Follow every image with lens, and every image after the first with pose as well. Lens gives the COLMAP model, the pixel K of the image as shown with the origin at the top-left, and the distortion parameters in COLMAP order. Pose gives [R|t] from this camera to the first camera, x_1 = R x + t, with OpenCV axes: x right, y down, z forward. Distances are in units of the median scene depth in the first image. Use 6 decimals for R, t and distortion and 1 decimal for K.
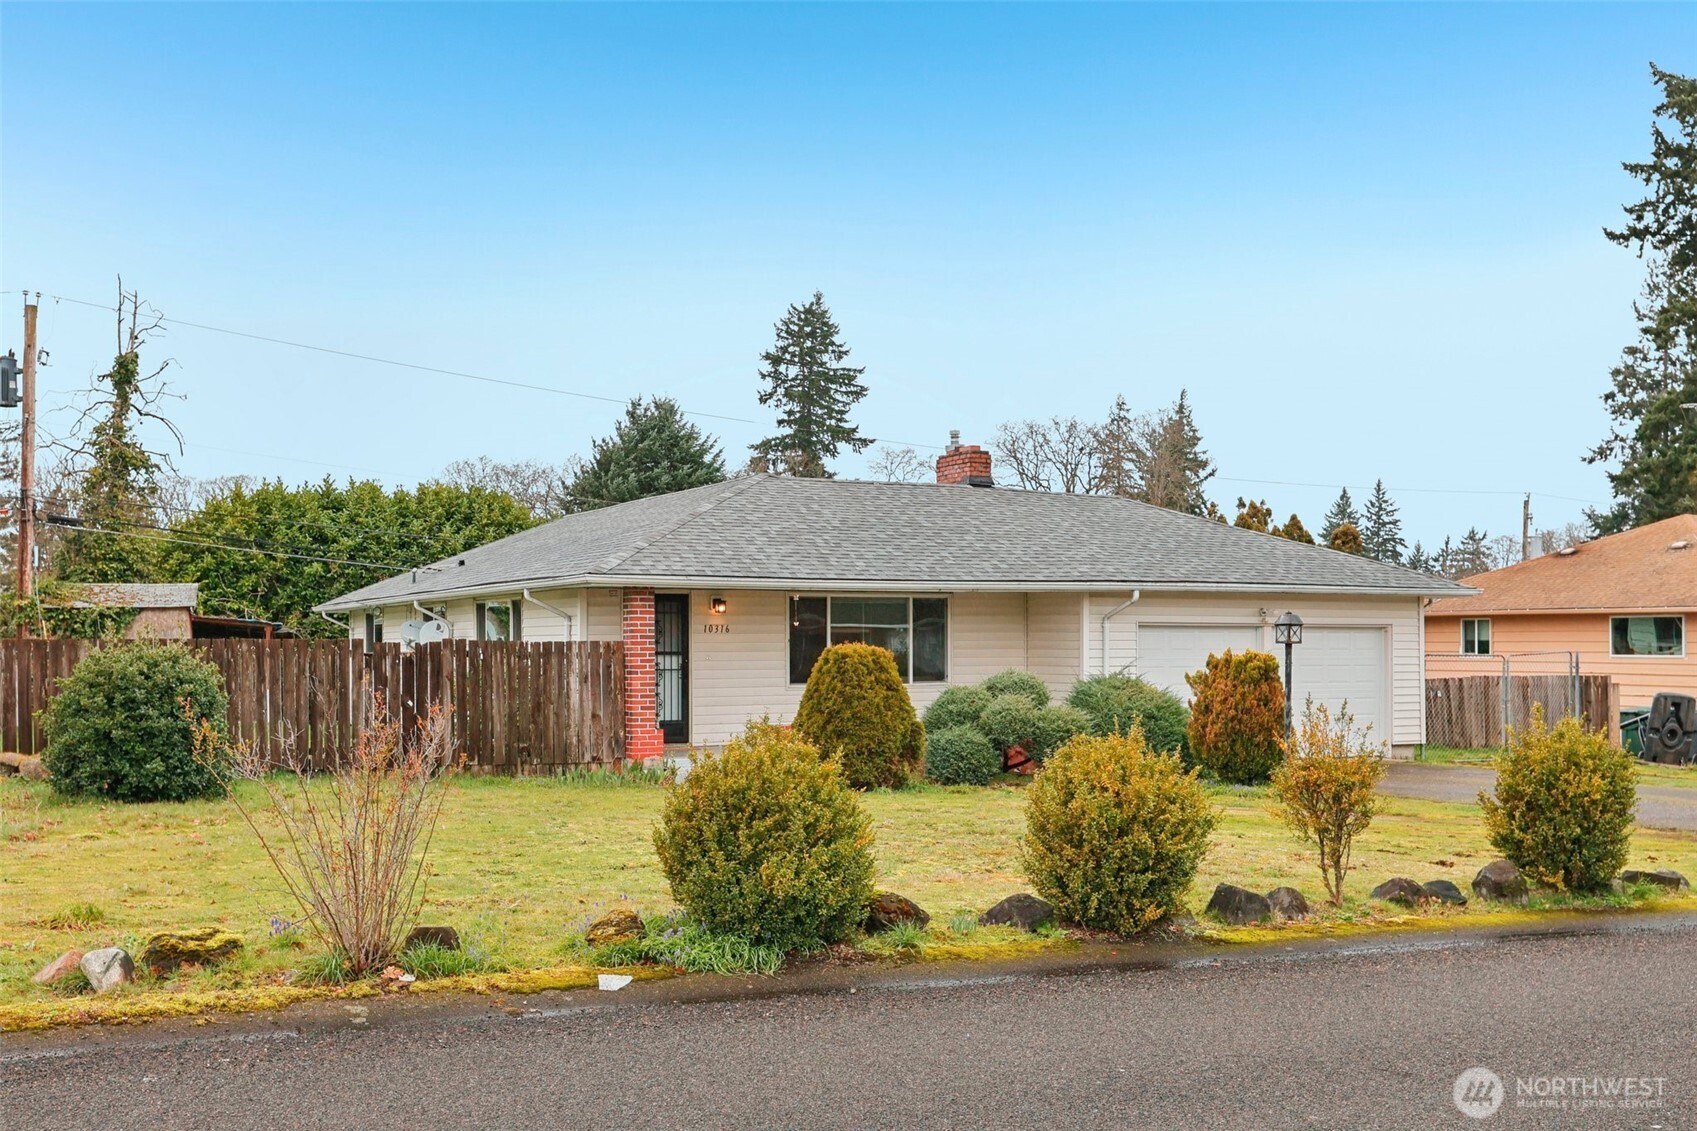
lens RADIAL K [[1694.7, 0, 848.5], [0, 1694.7, 565.5], [0, 0, 1]] dist [-0.144549, -0.000700]
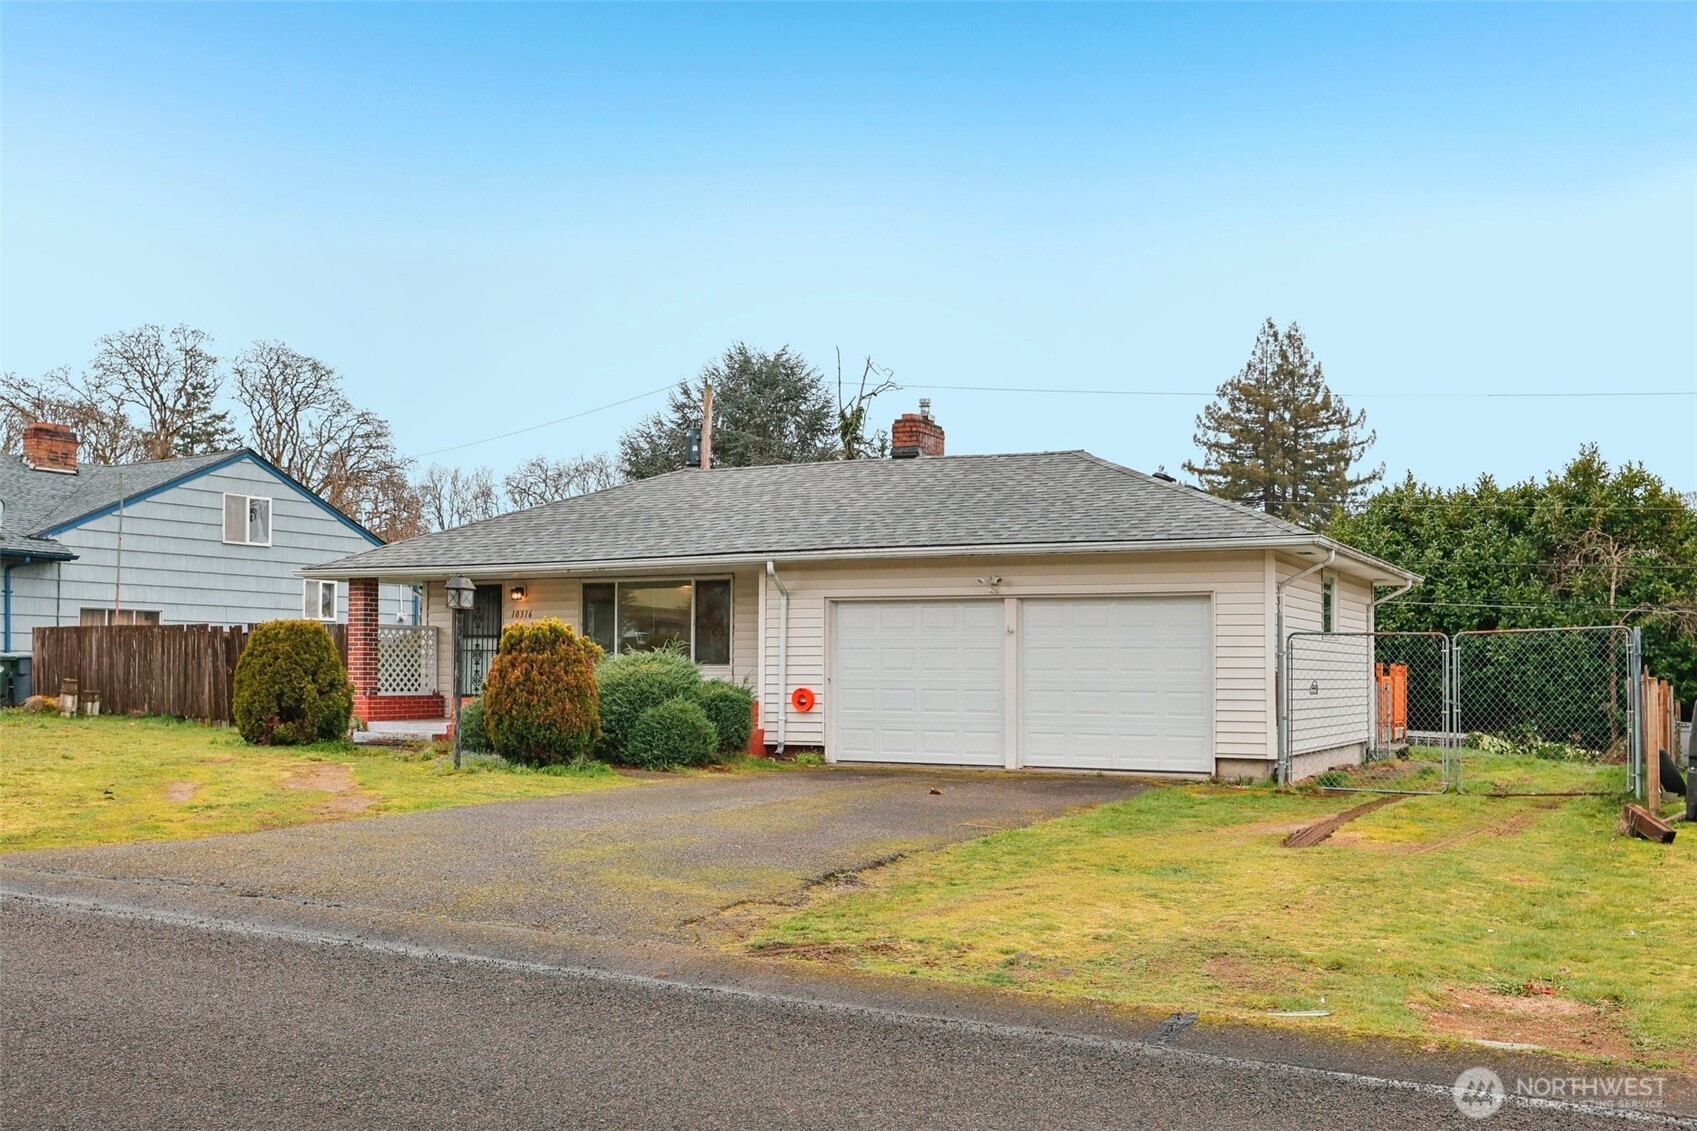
lens RADIAL K [[1694.7, 0, 848.5], [0, 1694.7, 565.5], [0, 0, 1]] dist [-0.144549, -0.000700]
pose [[0.598999, -0.047572, -0.799335, 0.810642], [0.034292, 0.998842, -0.033748, 0.043121], [0.800015, -0.007196, 0.599937, 0.433646]]
